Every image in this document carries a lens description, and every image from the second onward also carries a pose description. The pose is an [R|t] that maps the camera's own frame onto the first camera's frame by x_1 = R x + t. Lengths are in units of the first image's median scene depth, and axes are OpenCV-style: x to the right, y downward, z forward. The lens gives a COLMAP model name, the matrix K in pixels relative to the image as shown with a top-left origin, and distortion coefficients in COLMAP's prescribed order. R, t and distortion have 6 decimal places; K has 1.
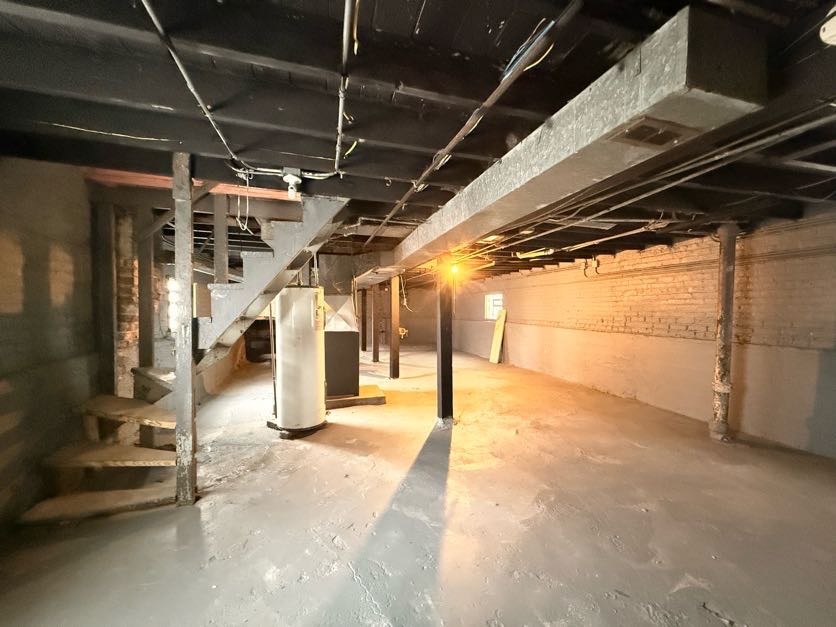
lens RADIAL K [[332.0, 0, 418.0], [0, 332.0, 313.5], [0, 0, 1]] dist [0.000227, 0.000055]
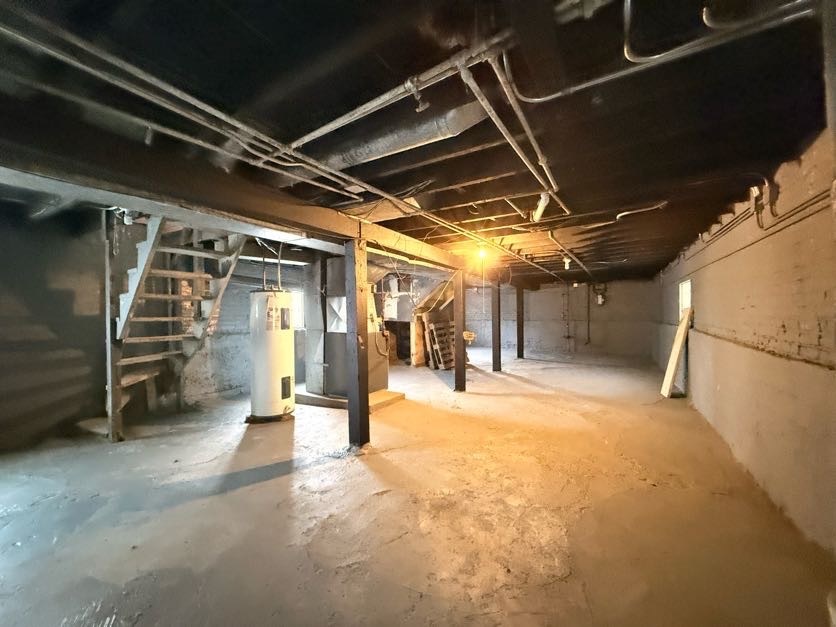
lens RADIAL K [[332.0, 0, 418.0], [0, 332.0, 313.5], [0, 0, 1]] dist [0.000227, 0.000055]
pose [[0.675957, -0.010689, -0.736864, 0.832389], [0.006077, 0.999942, -0.008931, 0.007339], [0.736916, 0.001559, 0.675982, 0.607461]]
